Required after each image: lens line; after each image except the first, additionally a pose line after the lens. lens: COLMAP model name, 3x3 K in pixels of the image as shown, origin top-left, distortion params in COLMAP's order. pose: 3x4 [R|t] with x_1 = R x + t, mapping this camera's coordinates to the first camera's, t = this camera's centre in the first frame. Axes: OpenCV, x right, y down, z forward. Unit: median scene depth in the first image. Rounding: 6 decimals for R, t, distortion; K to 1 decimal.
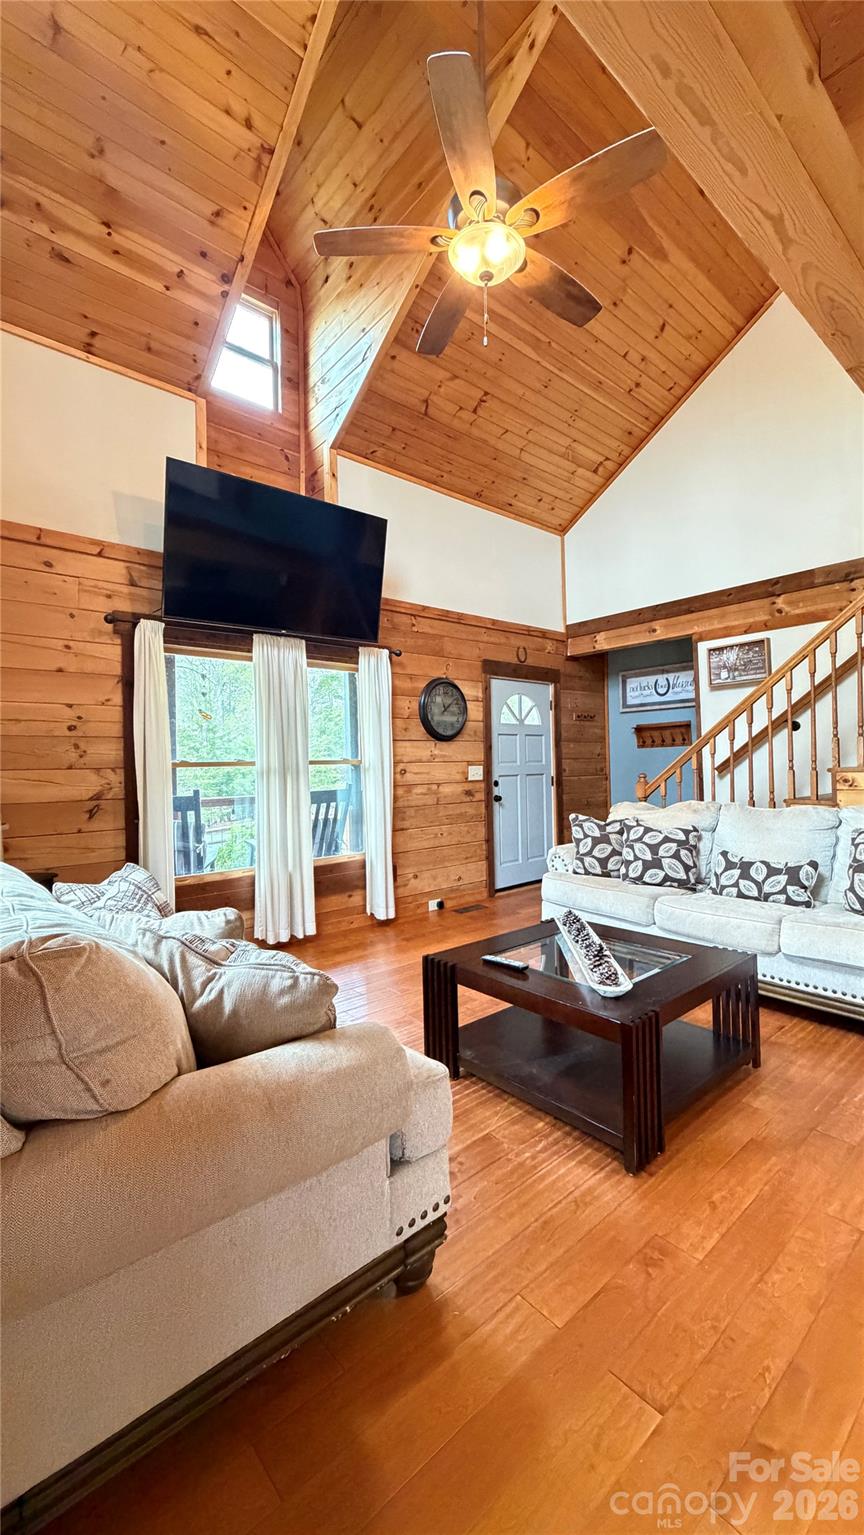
lens RADIAL K [[611.9, 0, 432.0], [0, 611.9, 764.3], [0, 0, 1]] dist [-0.000341, -0.000030]
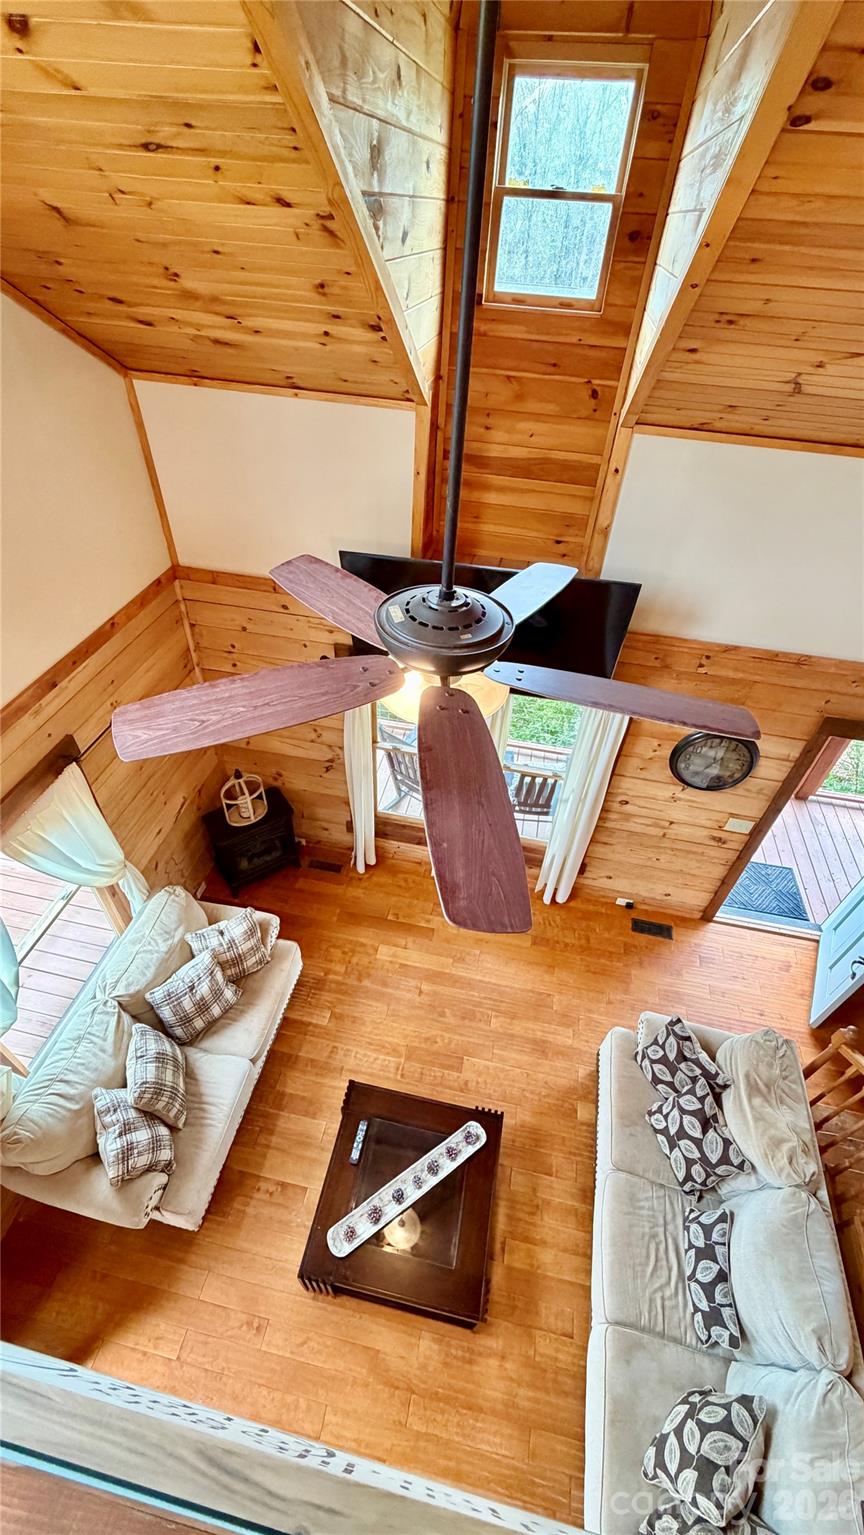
lens RADIAL K [[611.9, 0, 432.0], [0, 611.9, 764.3], [0, 0, 1]] dist [-0.000341, -0.000030]
pose [[0.613139, 0.571375, -0.545519, 0.249148], [-0.061778, 0.723118, 0.687956, -0.658020], [0.787555, -0.388112, 0.478671, 0.386290]]
